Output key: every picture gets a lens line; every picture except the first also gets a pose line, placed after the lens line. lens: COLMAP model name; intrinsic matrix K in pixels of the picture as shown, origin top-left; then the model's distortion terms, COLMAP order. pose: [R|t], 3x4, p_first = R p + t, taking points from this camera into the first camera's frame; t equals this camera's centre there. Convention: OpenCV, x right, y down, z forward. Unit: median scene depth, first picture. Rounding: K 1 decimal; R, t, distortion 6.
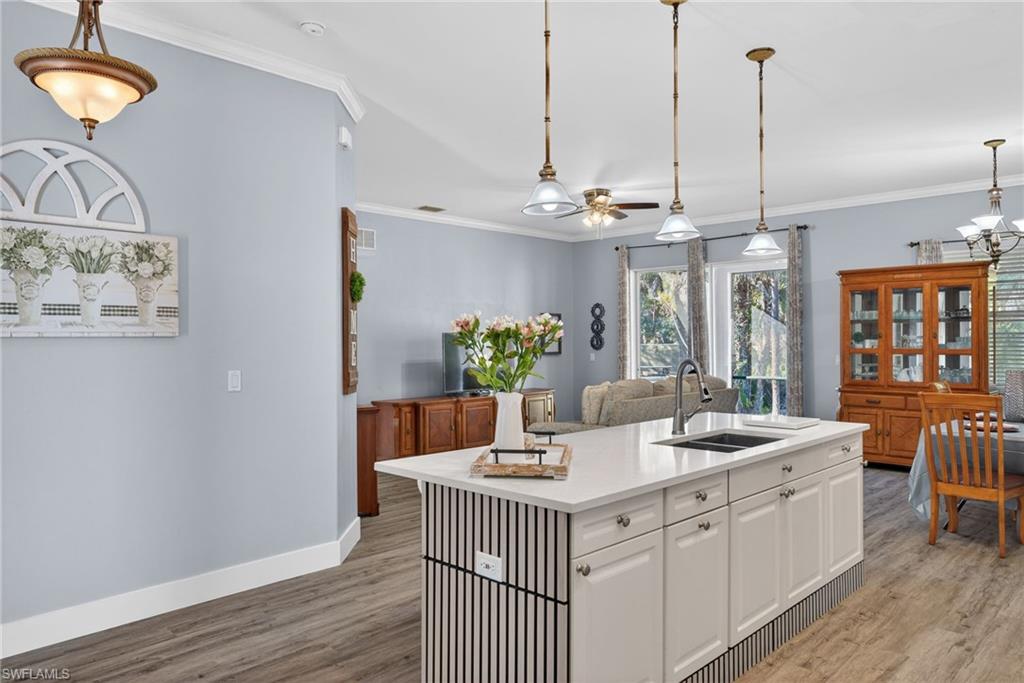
lens RADIAL K [[705.8, 0, 512.0], [0, 705.8, 341.5], [0, 0, 1]] dist [-0.000927, 0.006742]
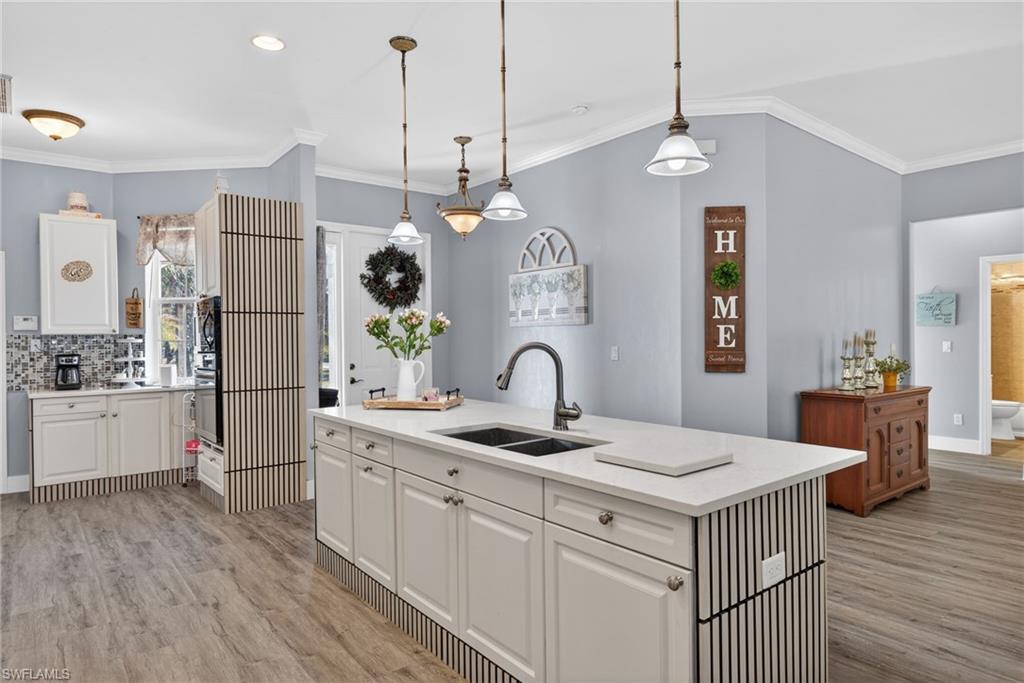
lens RADIAL K [[604.7, 0, 513.9], [0, 604.7, 340.0], [0, 0, 1]] dist [0.002059, 0.001102]
pose [[-0.130568, 0.013504, -0.991347, 0.594869], [0.011154, 0.999864, 0.012151, 0.006882], [0.991377, -0.009471, -0.130701, 0.629732]]
